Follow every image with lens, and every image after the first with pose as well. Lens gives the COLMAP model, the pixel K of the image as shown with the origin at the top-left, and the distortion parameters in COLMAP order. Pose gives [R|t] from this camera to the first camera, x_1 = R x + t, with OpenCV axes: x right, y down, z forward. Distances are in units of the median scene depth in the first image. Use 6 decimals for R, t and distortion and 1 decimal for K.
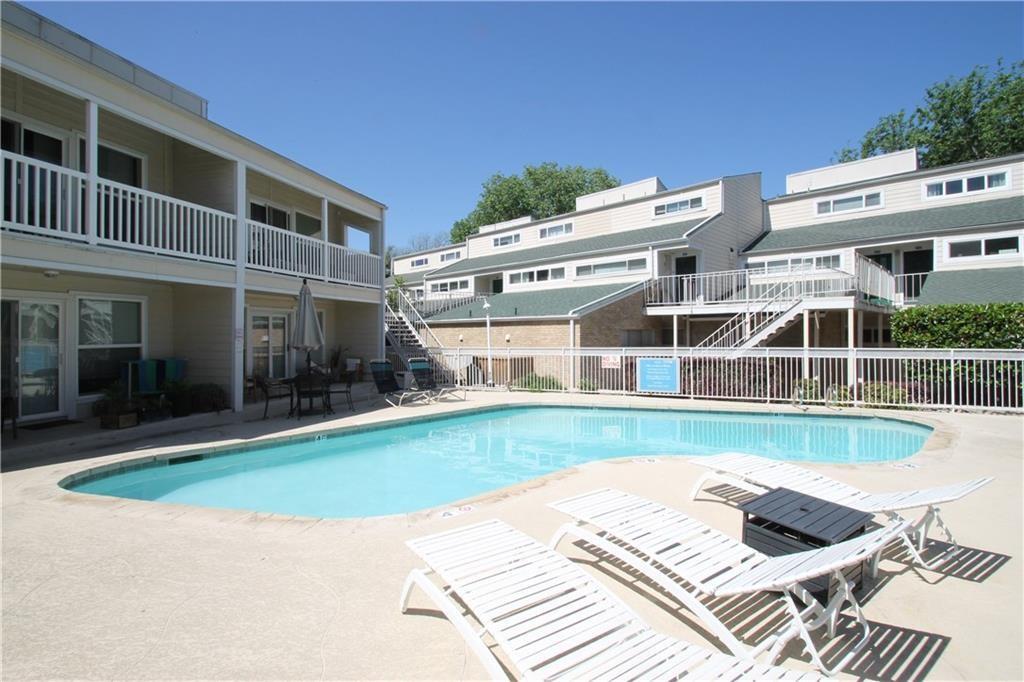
lens RADIAL K [[488.3, 0, 512.0], [0, 488.3, 341.0], [0, 0, 1]] dist [-0.002230, -0.000585]
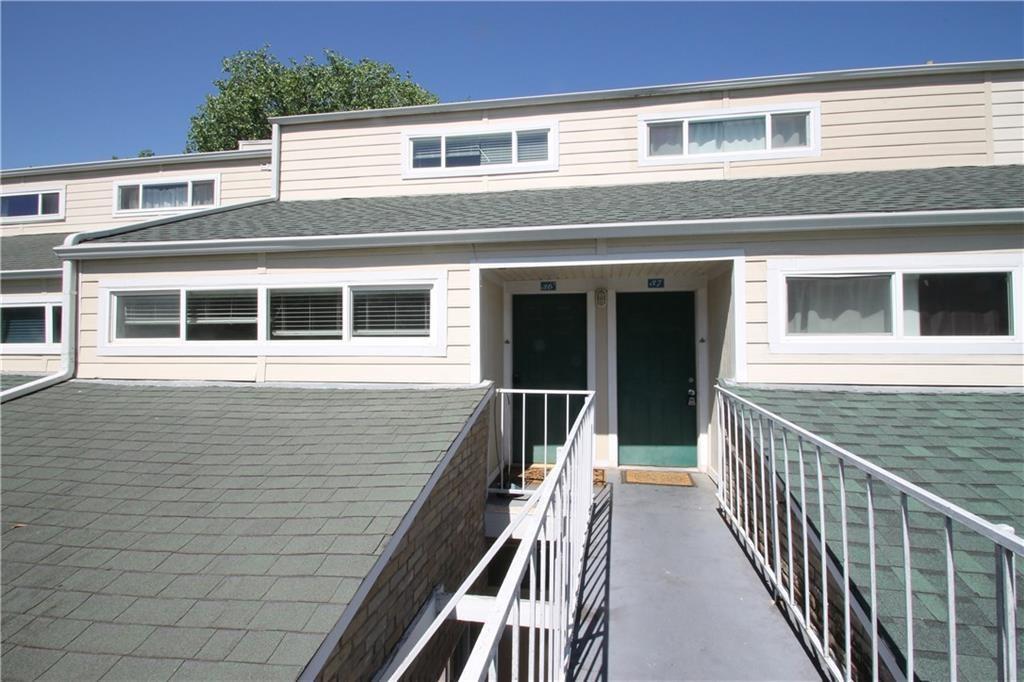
lens RADIAL K [[488.3, 0, 512.0], [0, 488.3, 341.0], [0, 0, 1]] dist [-0.002230, -0.000585]
pose [[0.813849, 0.016752, 0.580835, -0.149650], [-0.001363, 0.999637, -0.026922, -0.091839], [-0.581075, 0.021119, 0.813576, 0.763172]]
